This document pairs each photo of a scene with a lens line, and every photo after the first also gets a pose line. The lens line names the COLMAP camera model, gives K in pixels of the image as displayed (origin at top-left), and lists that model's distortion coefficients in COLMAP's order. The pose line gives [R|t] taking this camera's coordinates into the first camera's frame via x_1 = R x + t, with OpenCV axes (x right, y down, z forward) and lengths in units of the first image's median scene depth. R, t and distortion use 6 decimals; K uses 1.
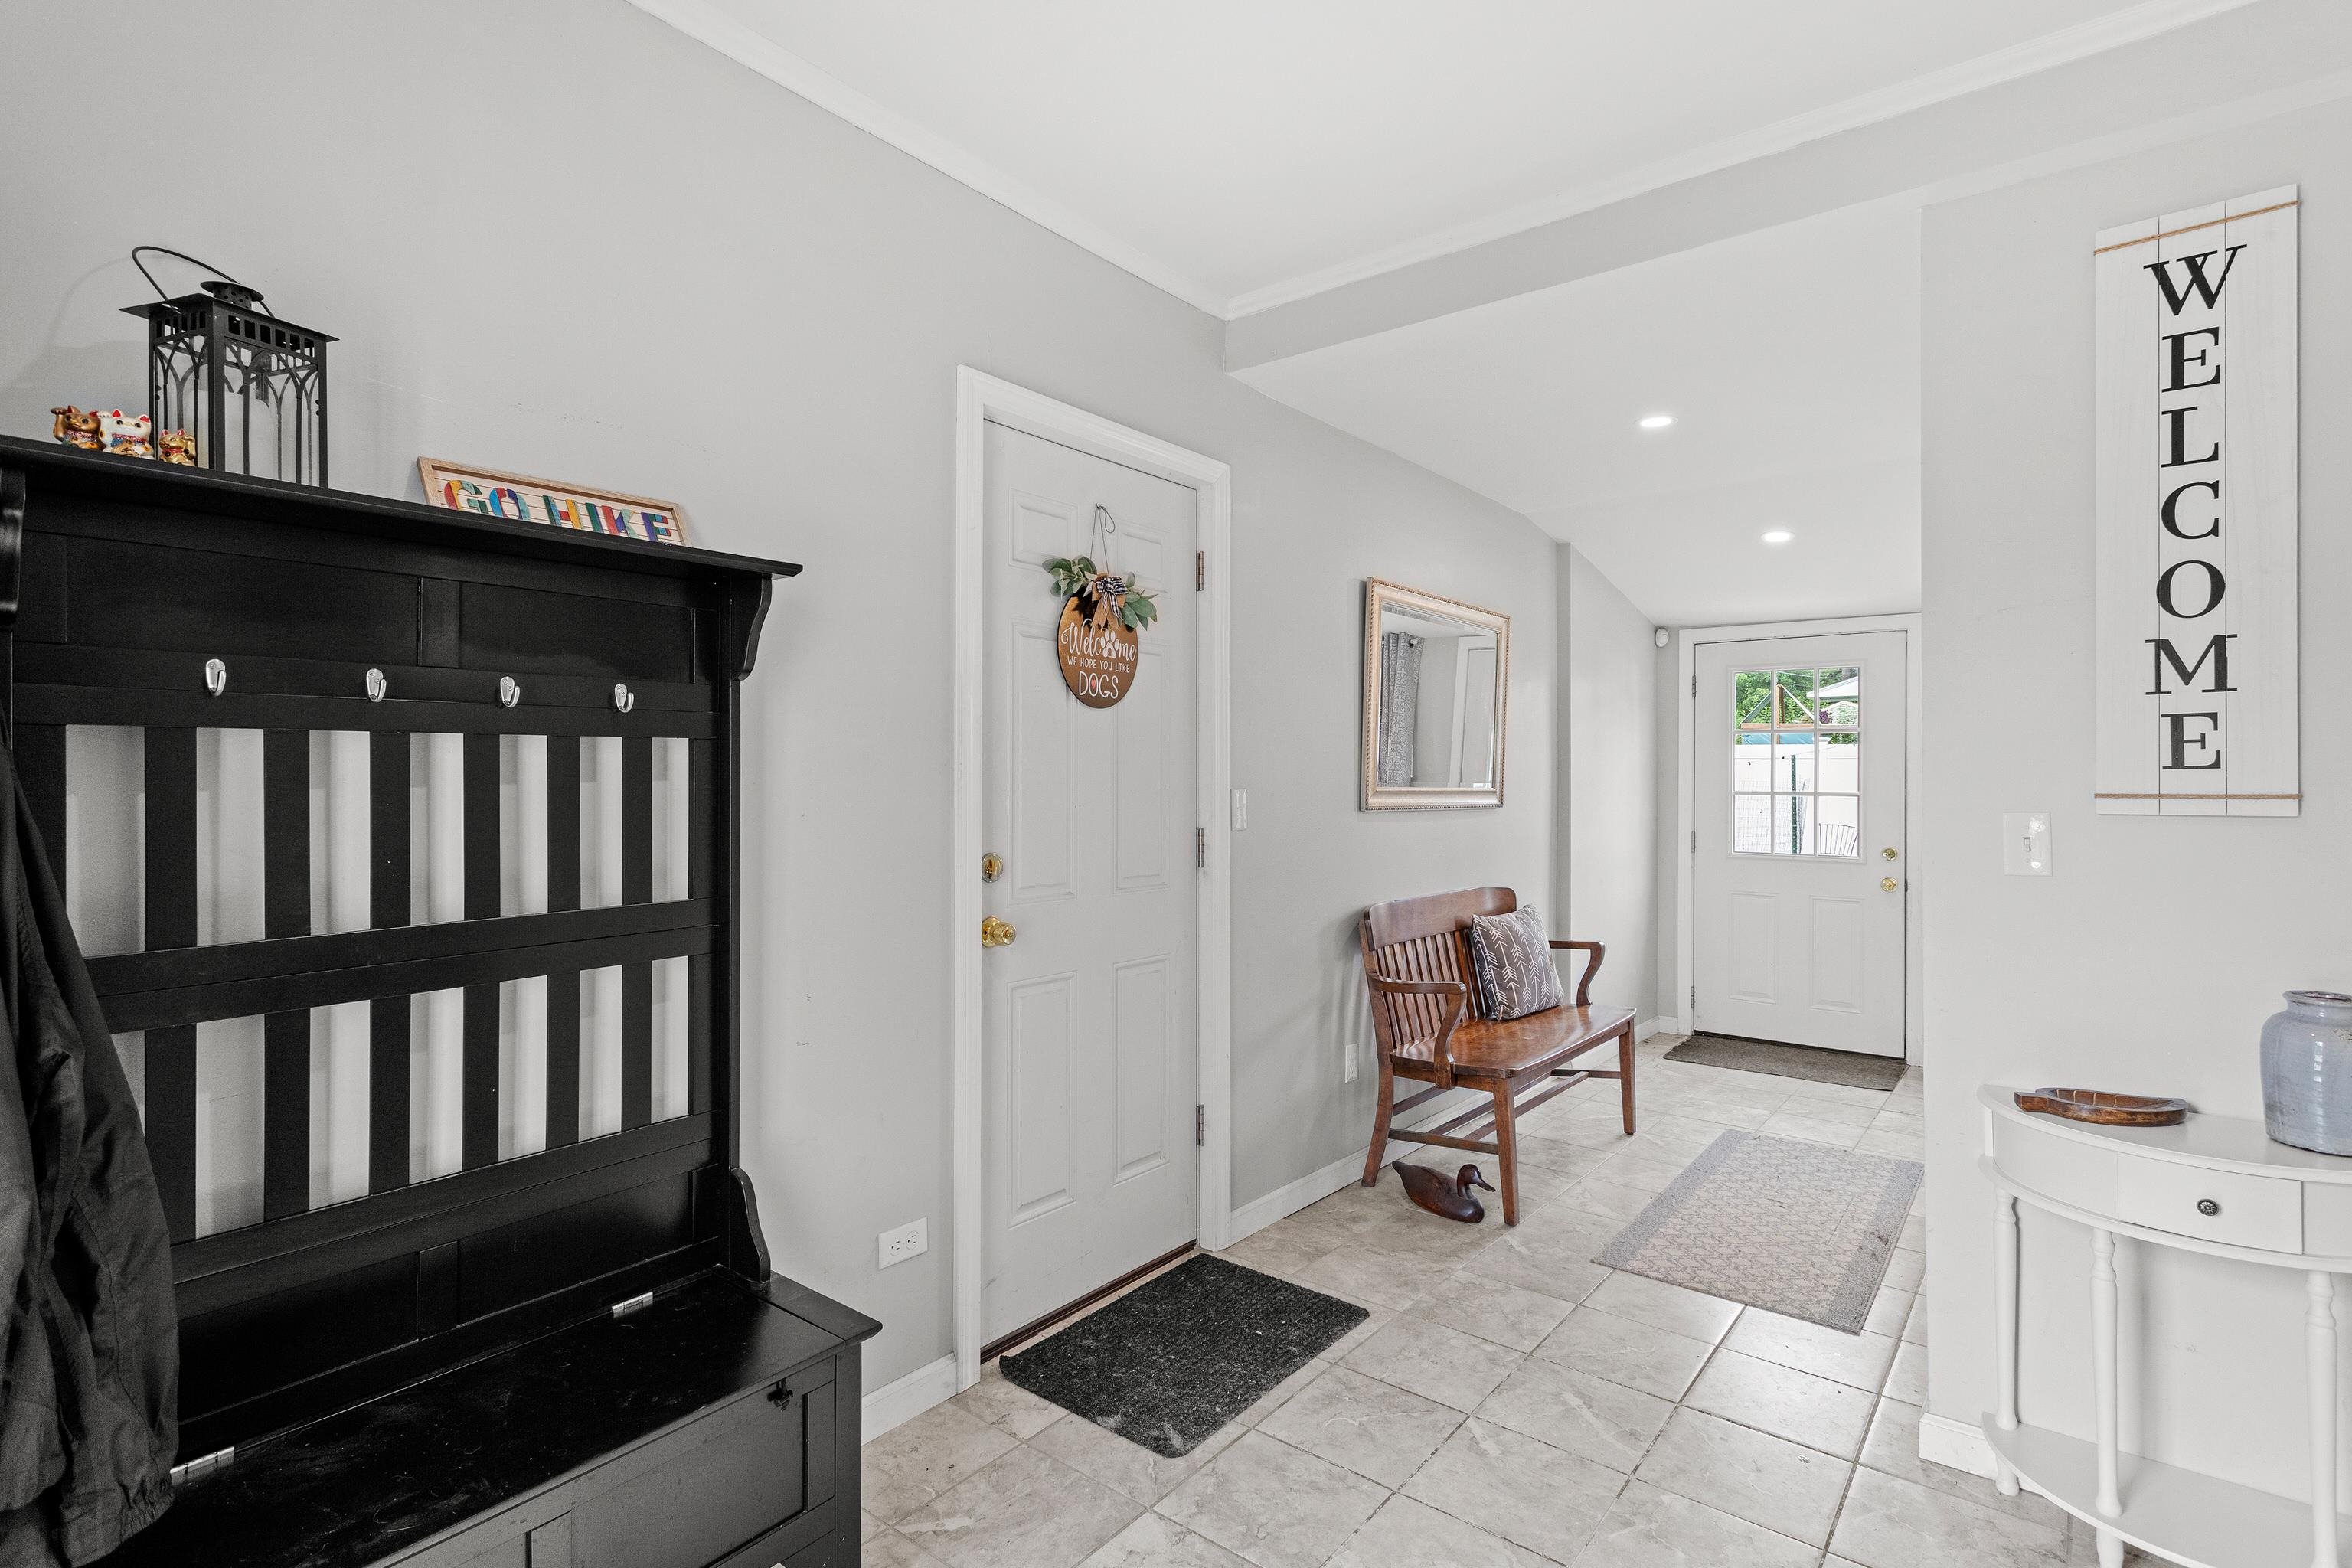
lens RADIAL K [[1141.5, 0, 1154.5], [0, 1141.5, 780.7], [0, 0, 1]] dist [0.005912, 0.004361]
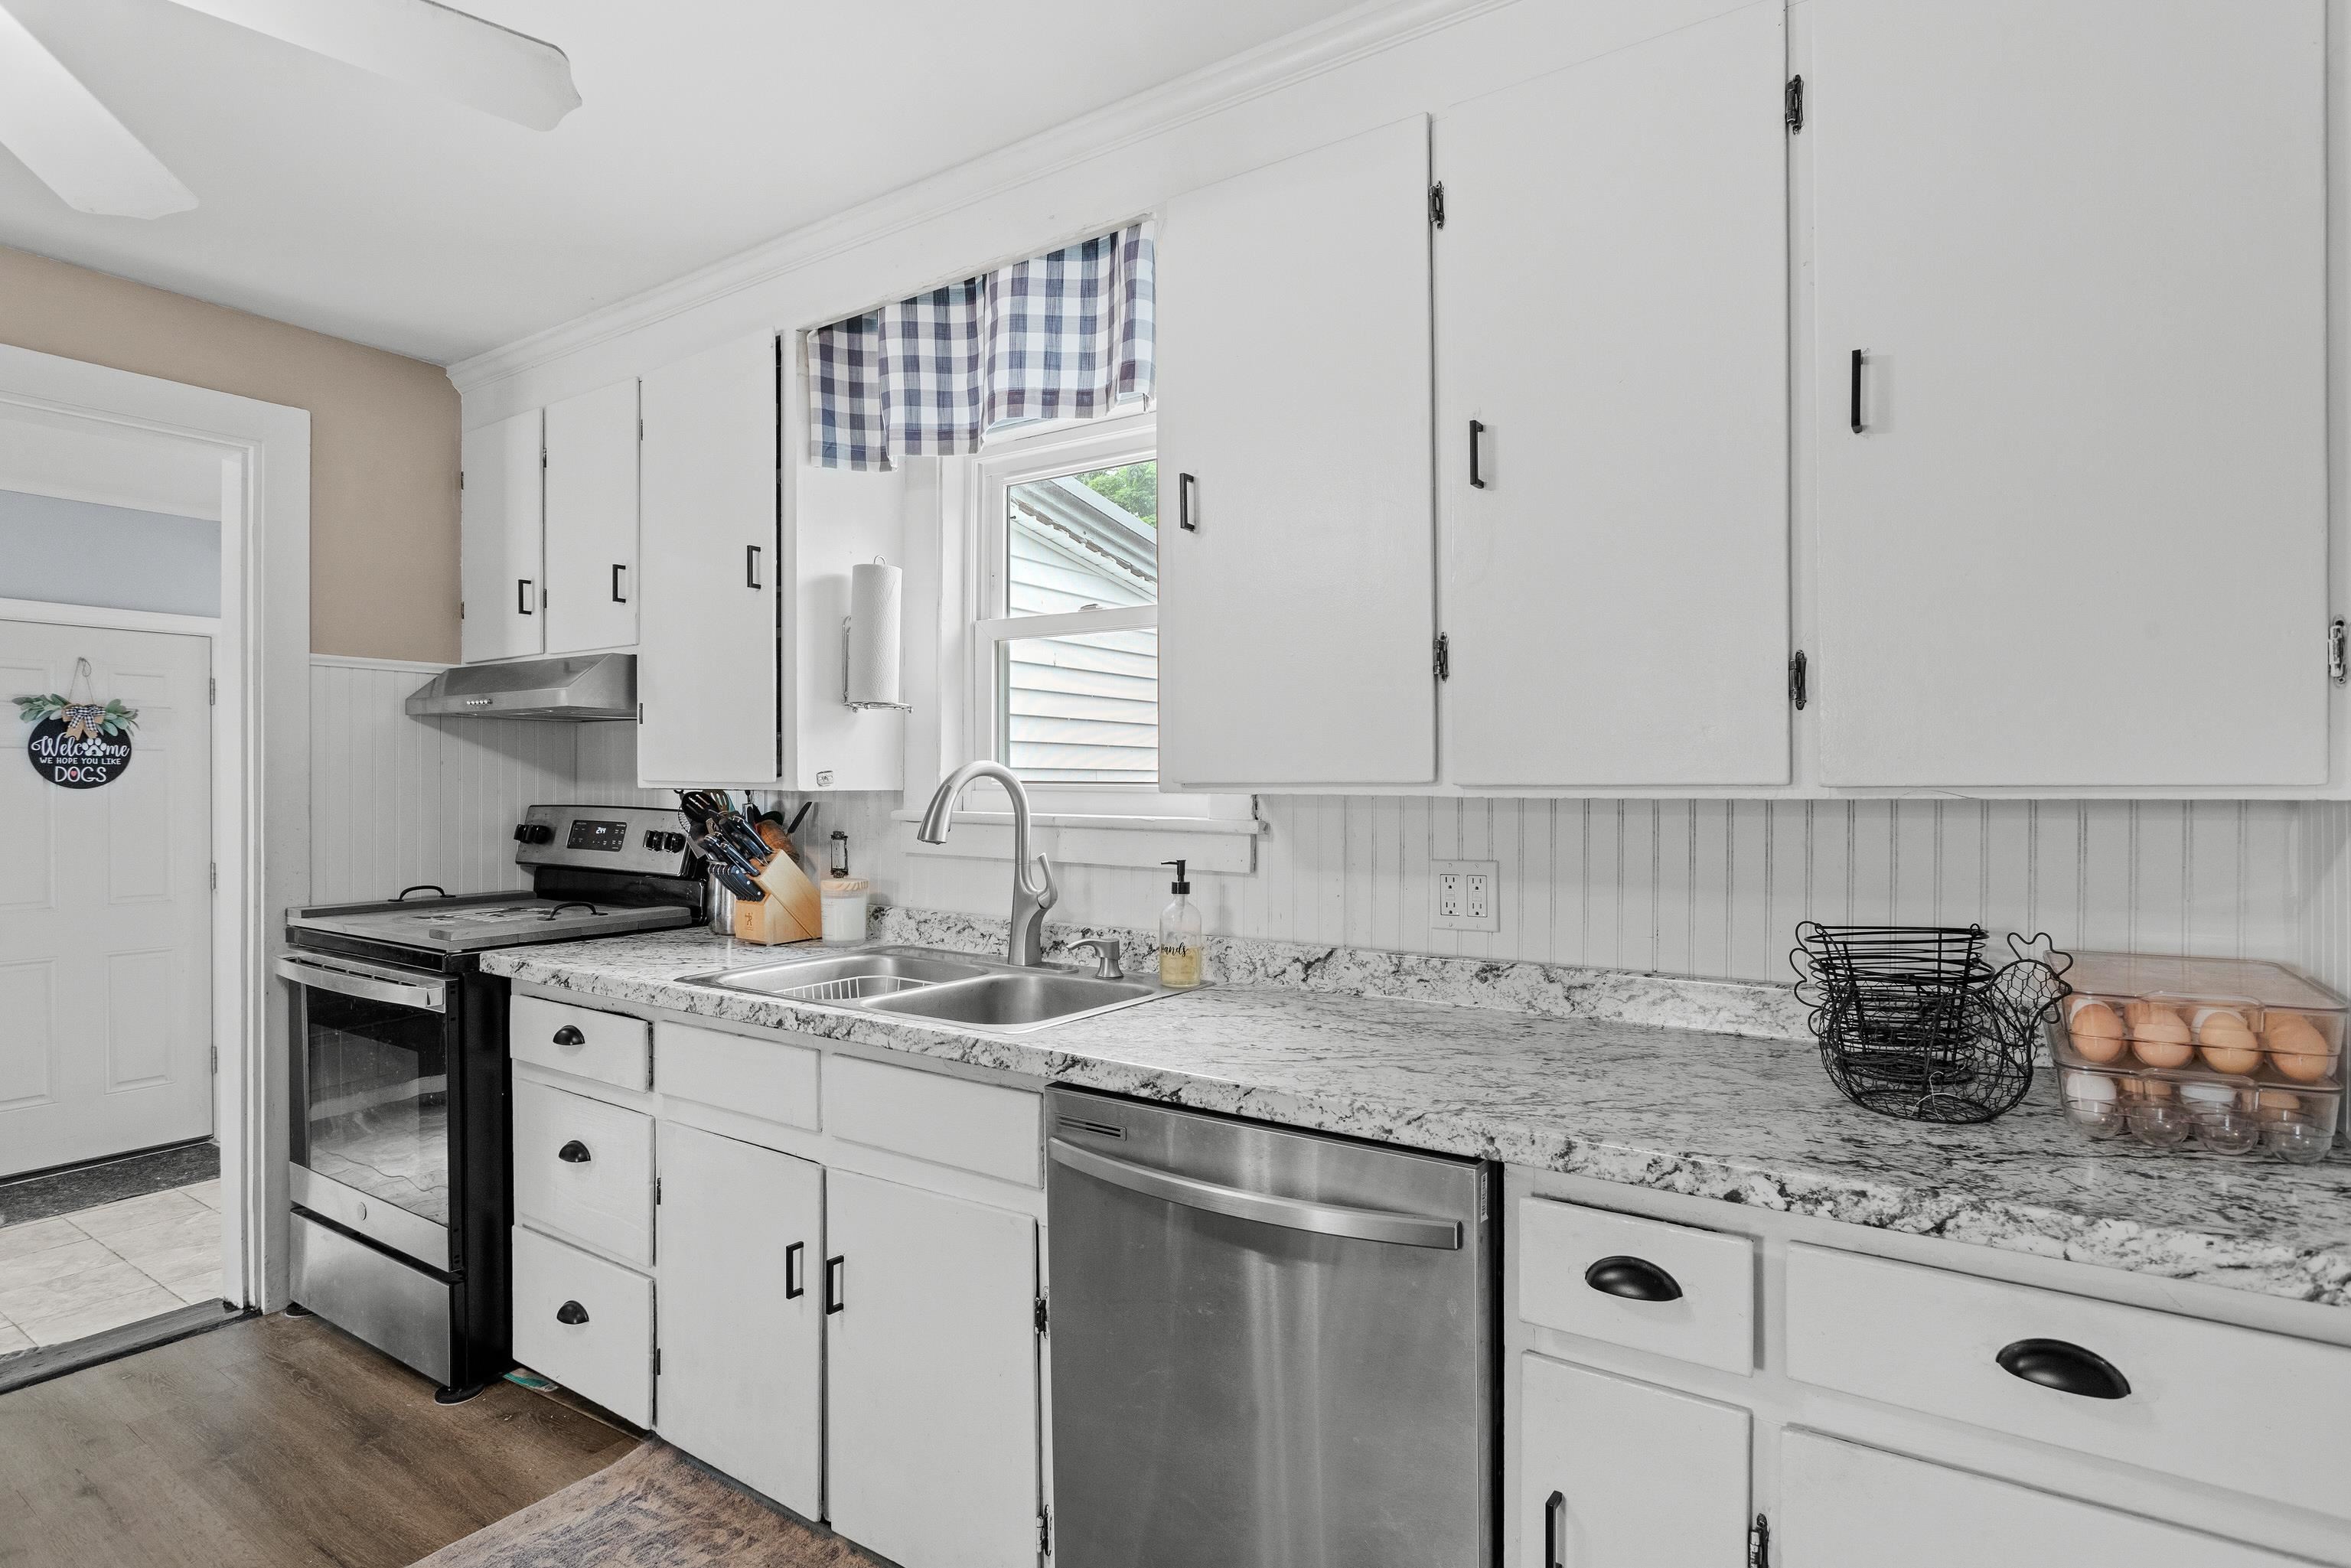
lens RADIAL K [[1192.5, 0, 1184.3], [0, 1192.5, 789.7], [0, 0, 1]] dist [-0.015554, 0.009243]
pose [[0.995127, -0.005782, 0.098433, 1.212456], [0.005087, 0.999960, 0.007309, -0.062739], [-0.098472, -0.006772, 0.995117, -0.708420]]
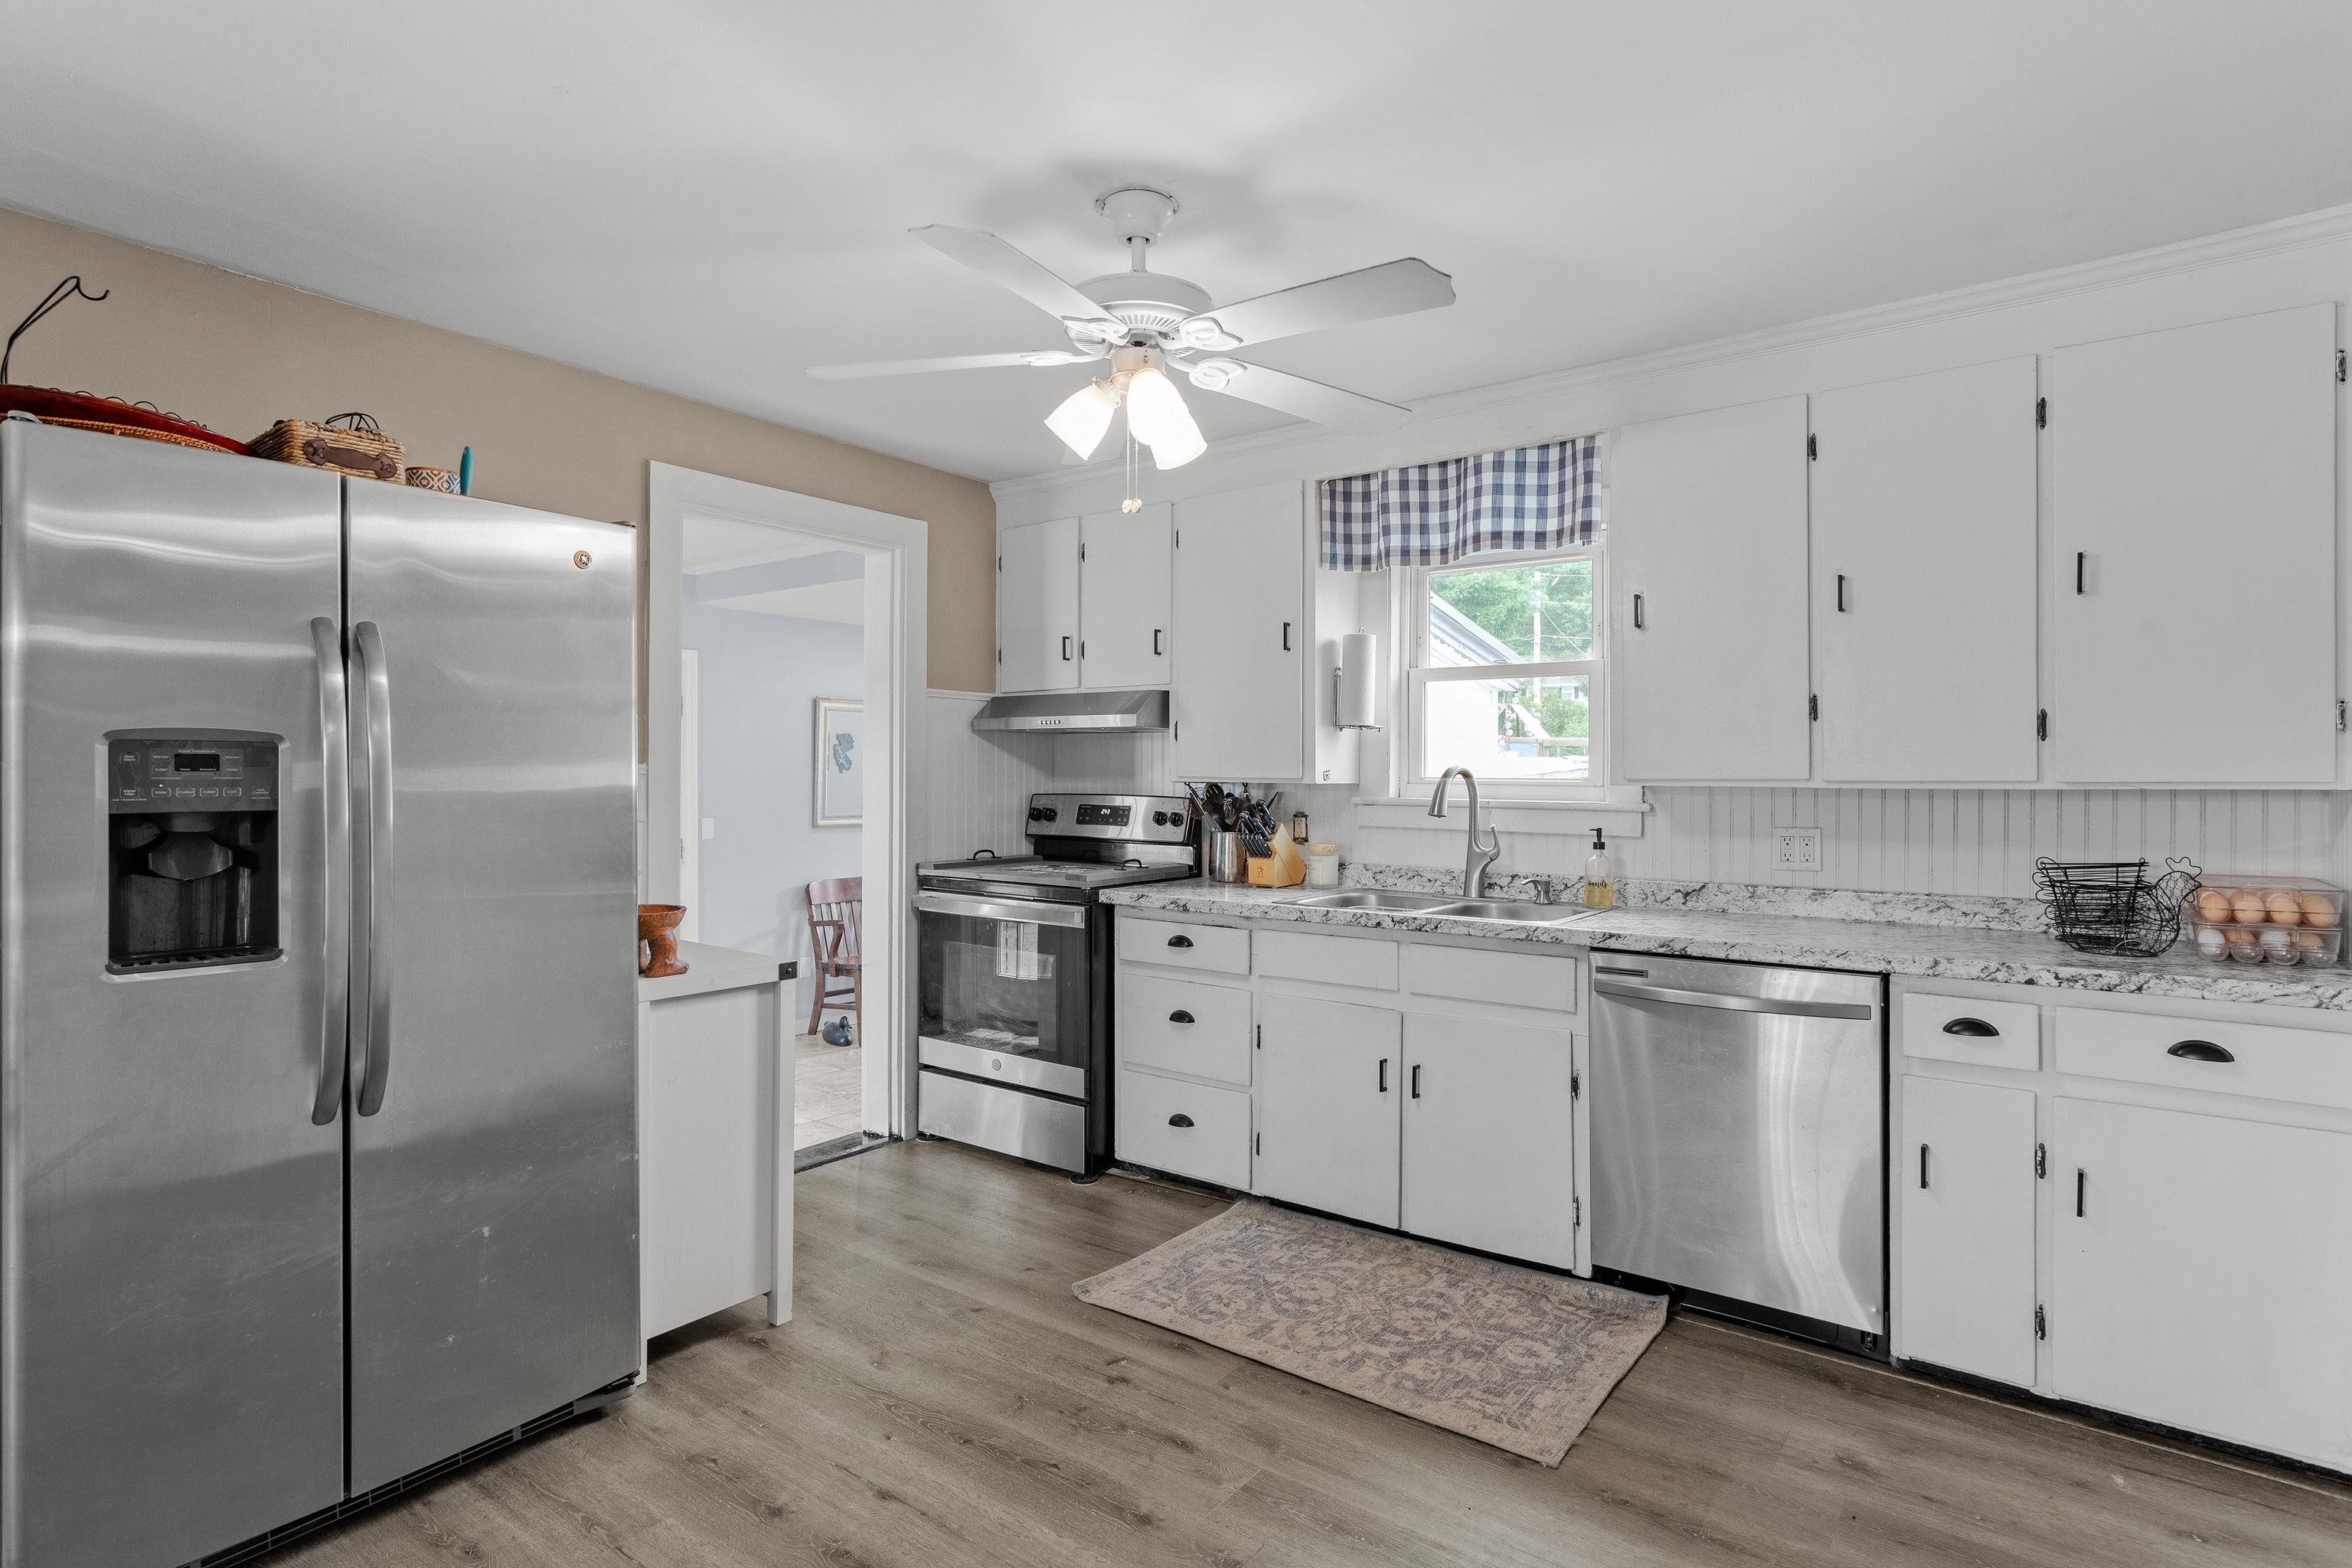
lens RADIAL K [[1193.1, 0, 1165.4], [0, 1193.1, 779.8], [0, 0, 1]] dist [-0.015554, 0.009243]
pose [[0.999033, -0.003645, 0.043805, 0.816306], [0.003511, 0.999989, 0.003147, -0.066021], [-0.043816, -0.002990, 0.999035, -1.108285]]
